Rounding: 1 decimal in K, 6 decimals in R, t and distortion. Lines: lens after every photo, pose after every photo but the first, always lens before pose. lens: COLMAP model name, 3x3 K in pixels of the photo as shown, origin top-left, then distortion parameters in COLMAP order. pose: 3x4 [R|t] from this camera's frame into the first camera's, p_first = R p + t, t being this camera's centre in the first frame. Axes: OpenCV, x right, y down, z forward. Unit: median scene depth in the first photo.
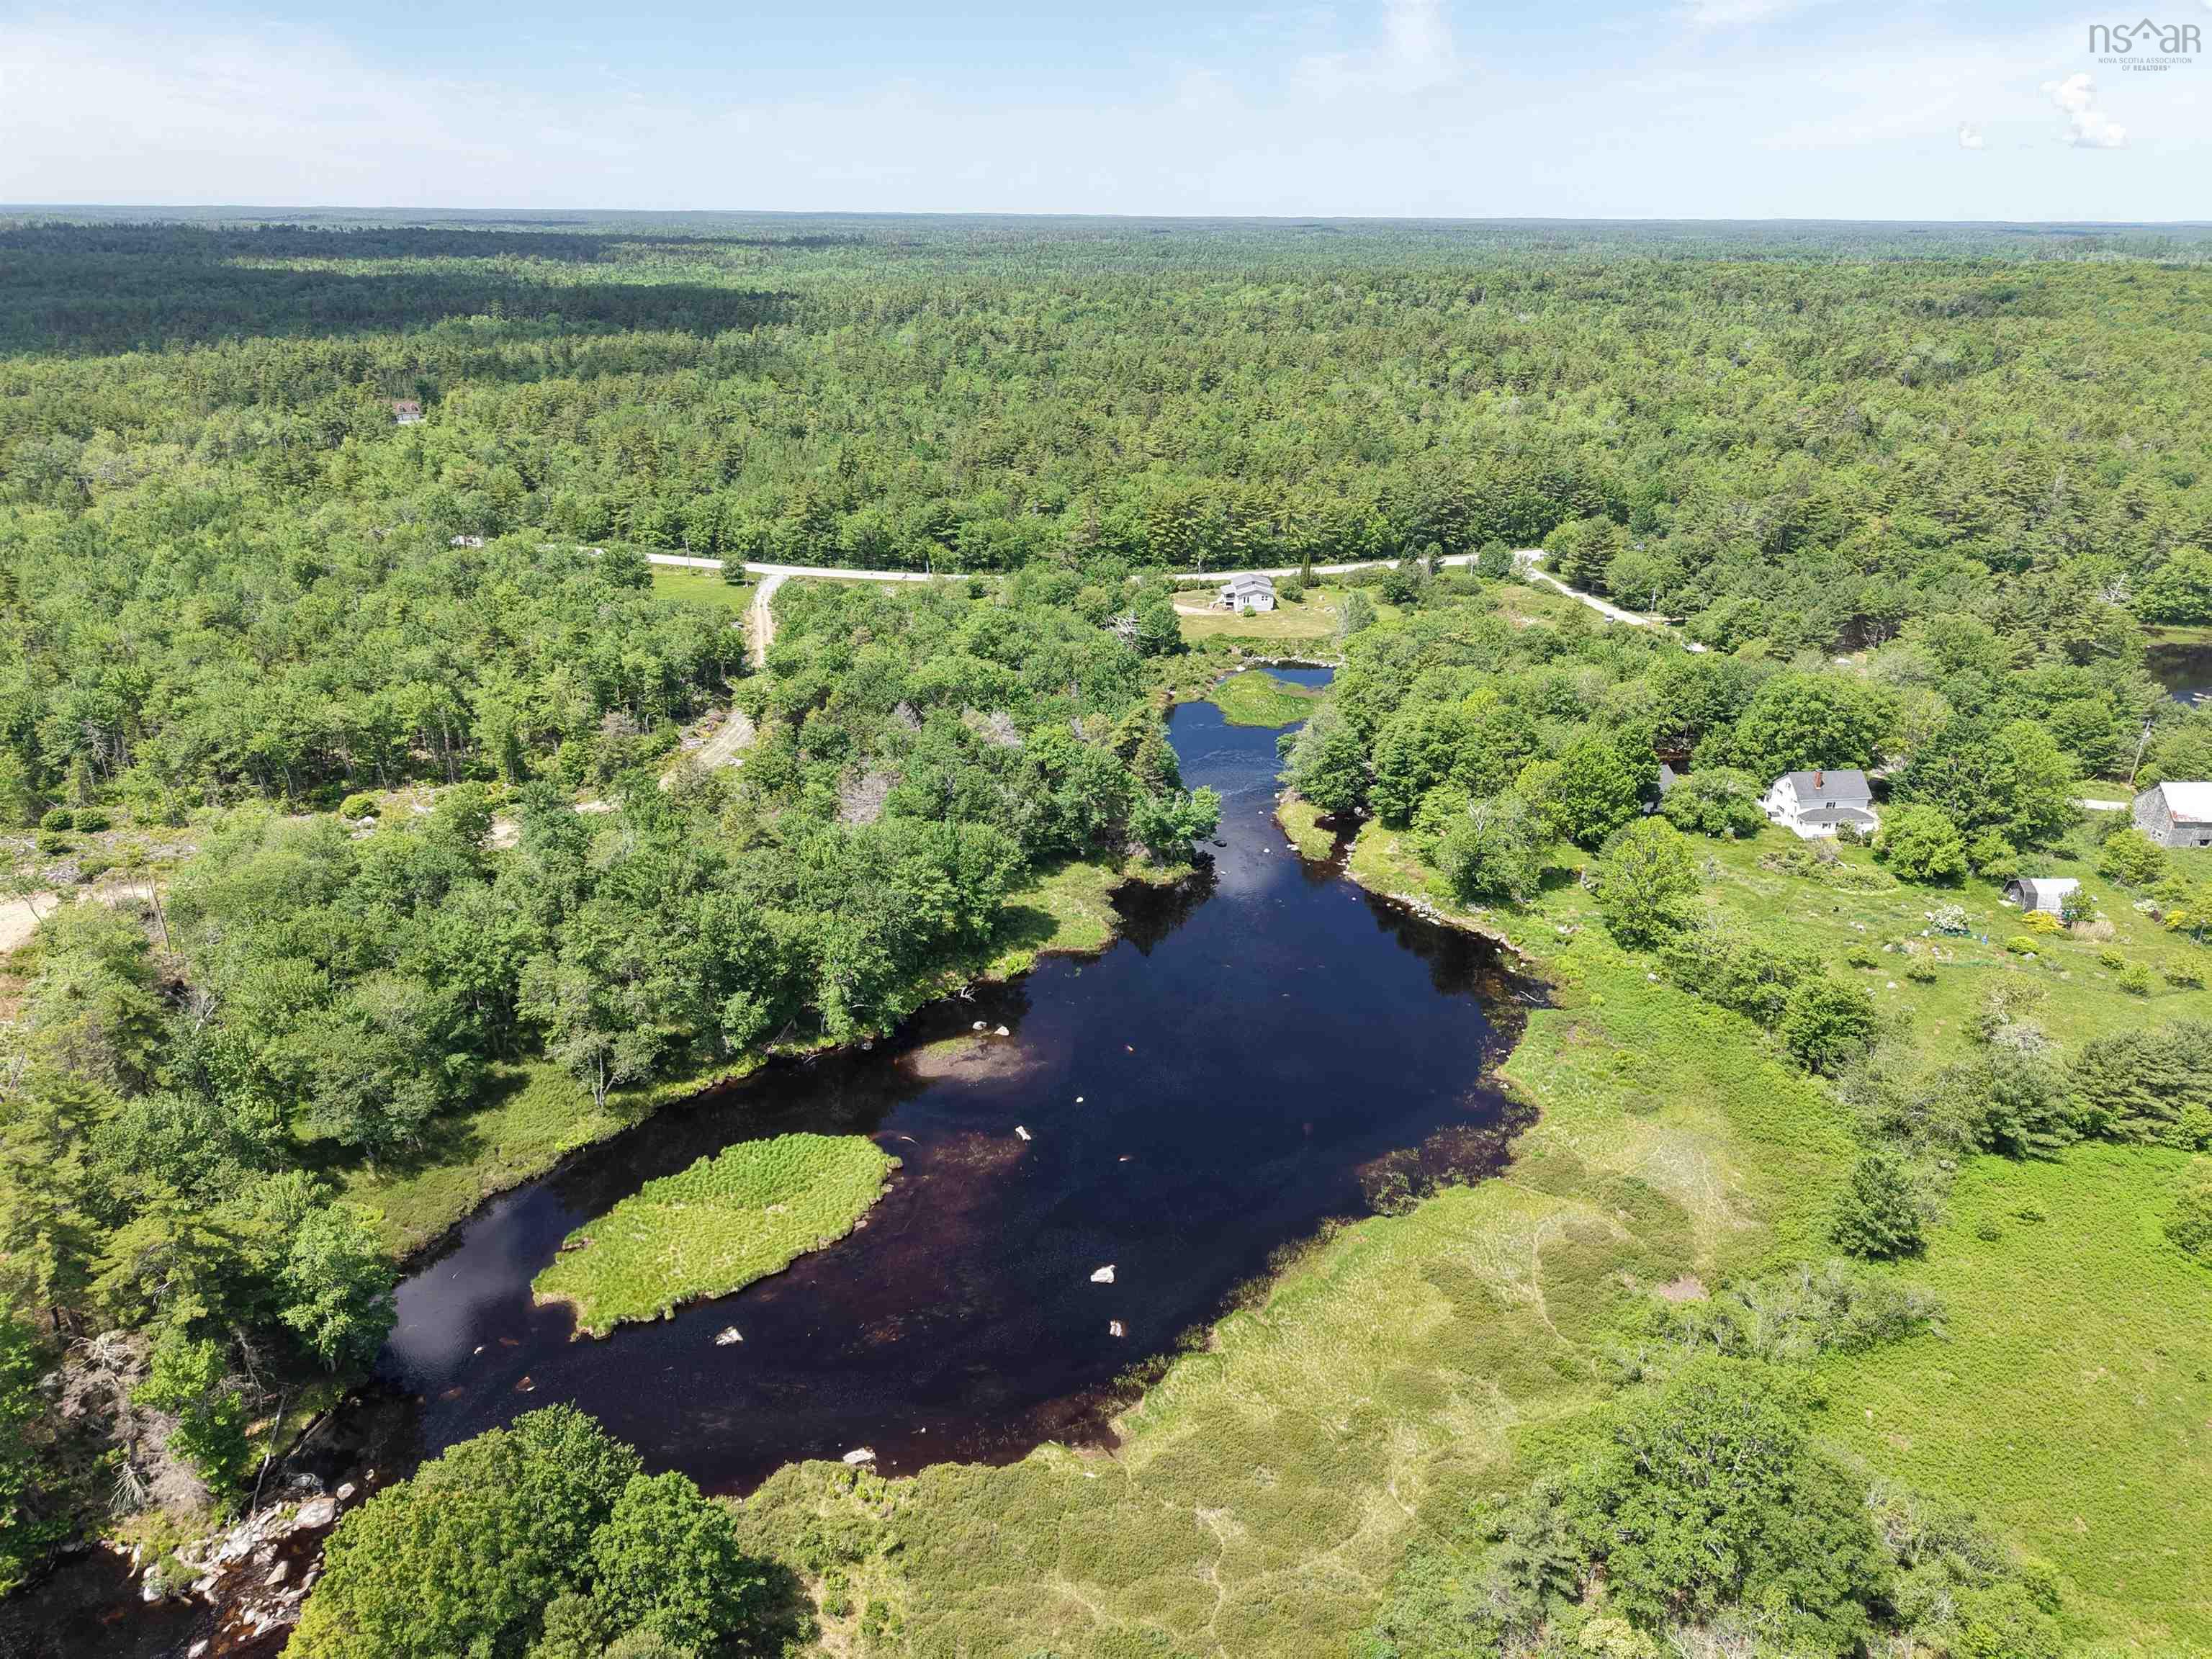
lens RADIAL K [[1476.1, 0, 1120.8], [0, 1476.1, 836.6], [0, 0, 1]] dist [0.029233, -0.019735]
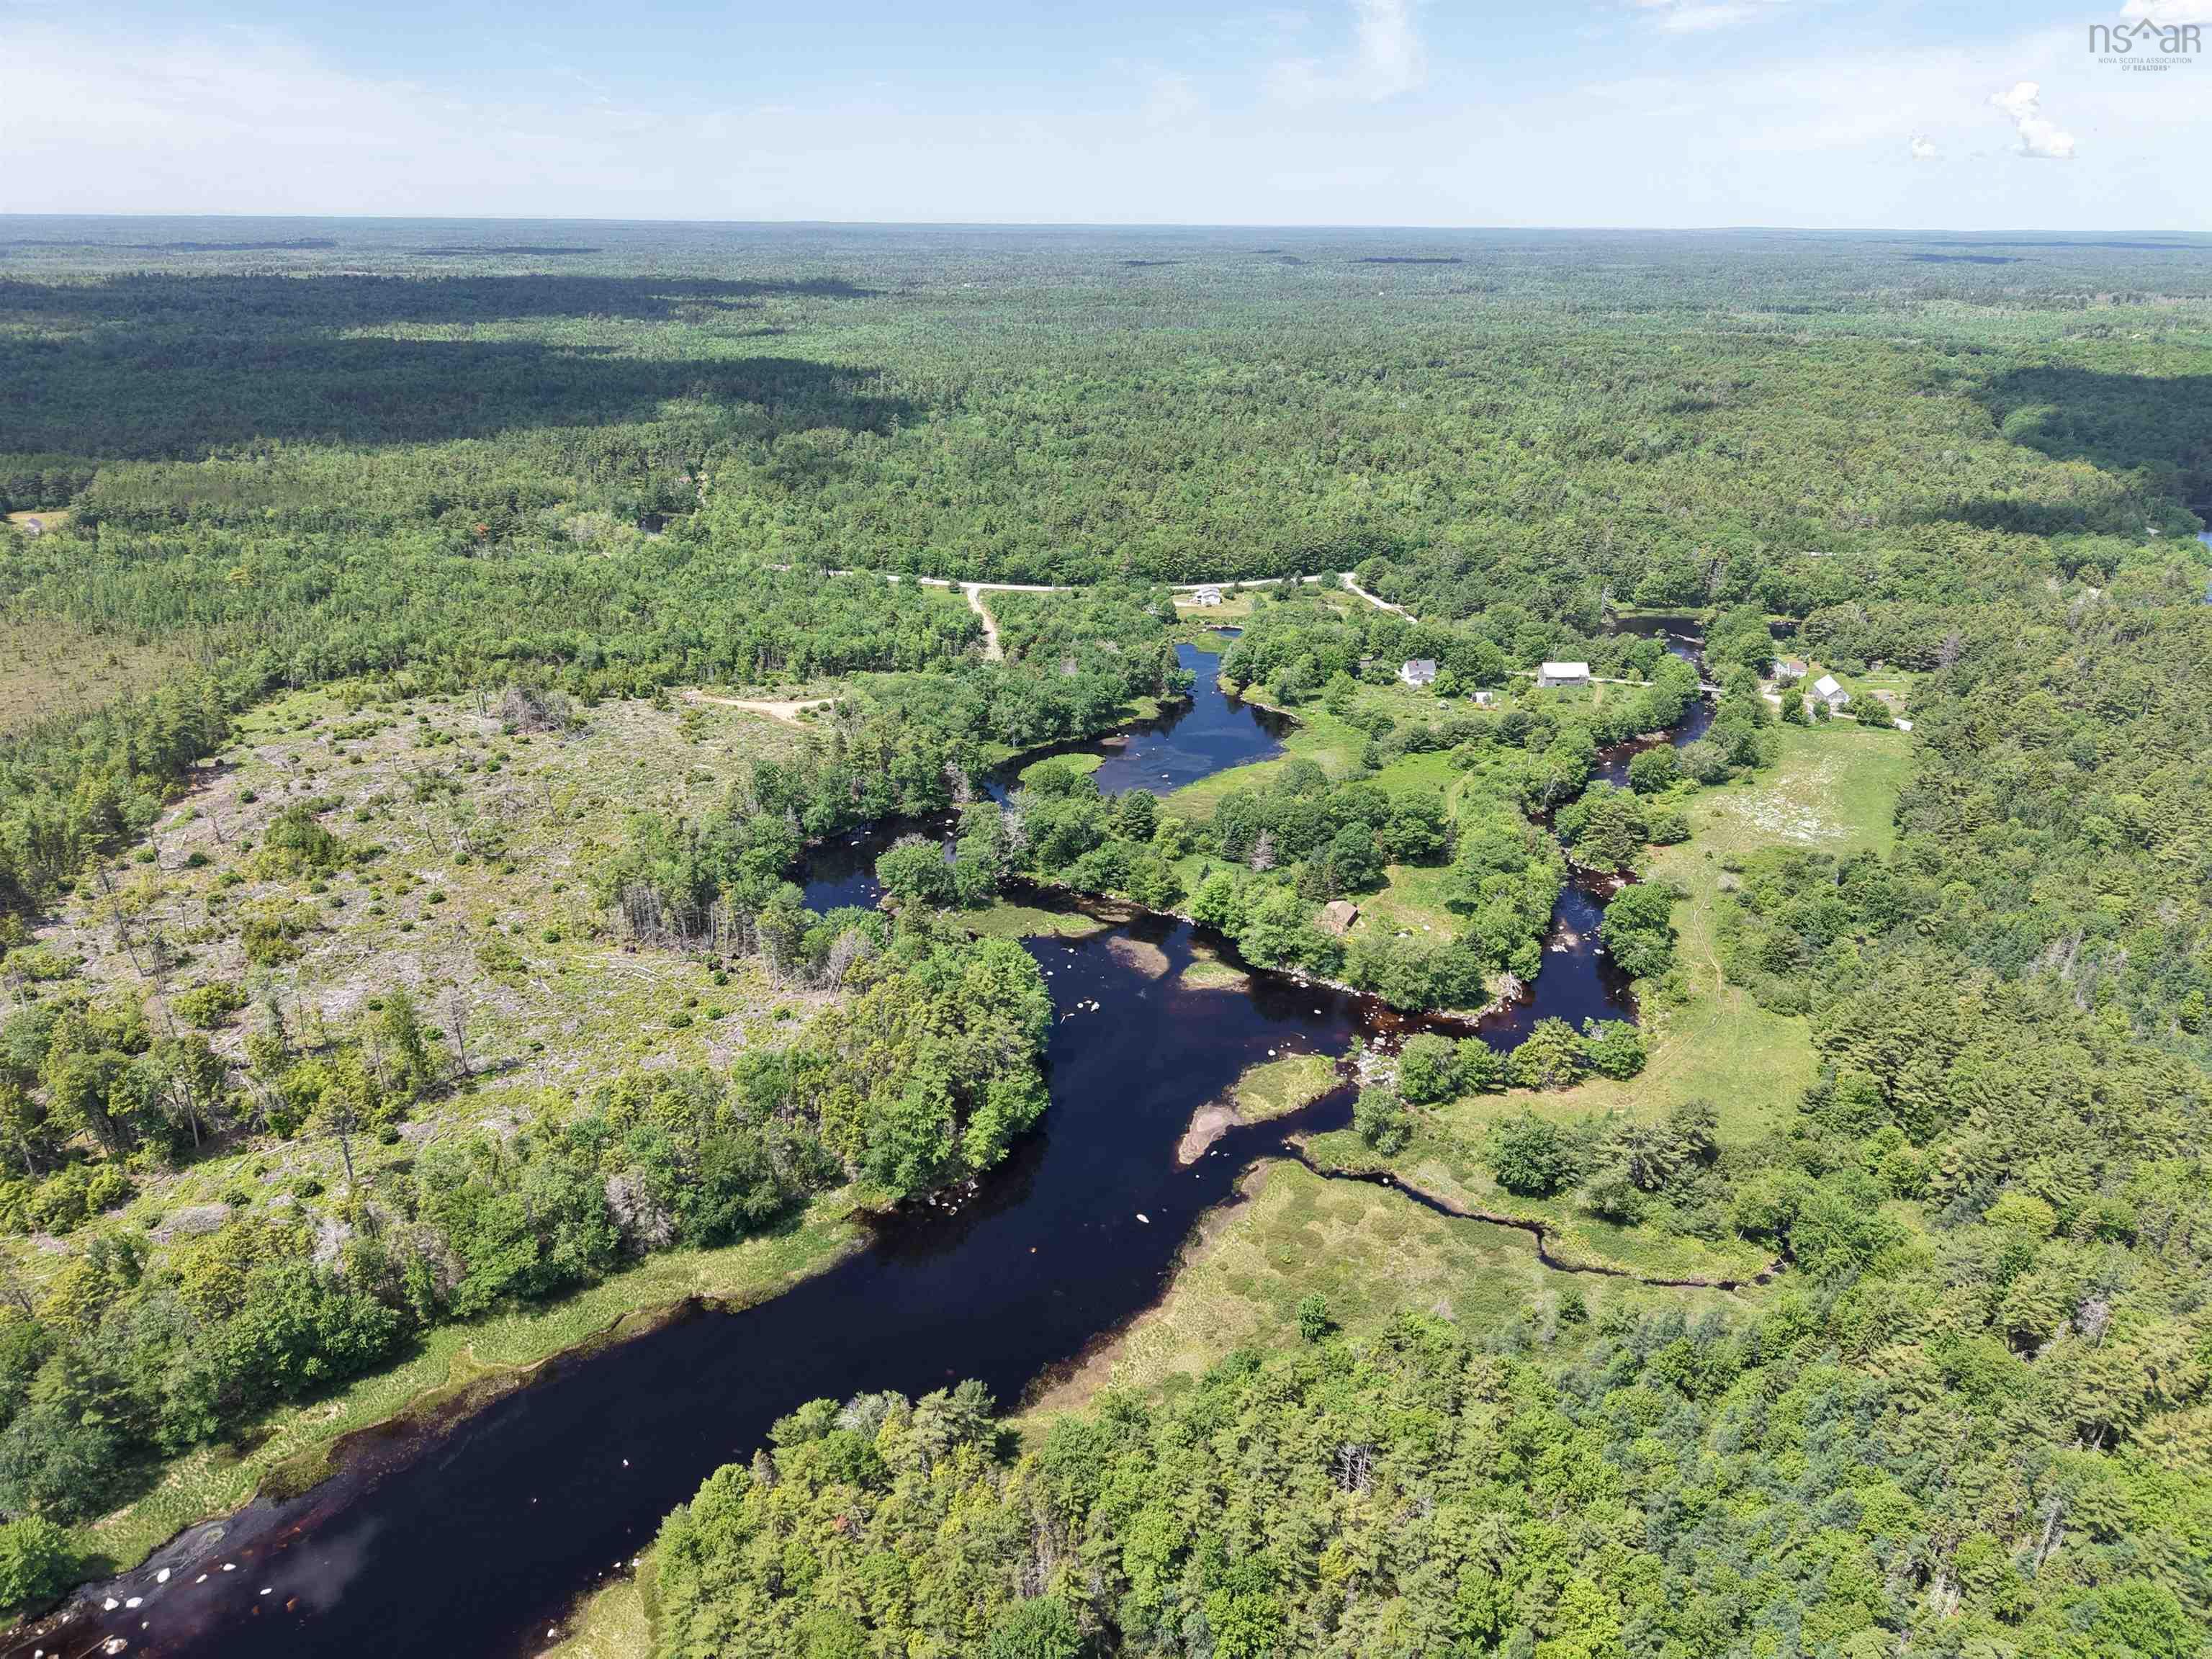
lens RADIAL K [[1476.1, 0, 1120.8], [0, 1476.1, 836.6], [0, 0, 1]] dist [0.029233, -0.019735]
pose [[0.999826, -0.008627, 0.016561, -0.074453], [0.008652, 0.999961, -0.001473, 0.177740], [-0.016547, 0.001616, 0.999862, -1.083344]]
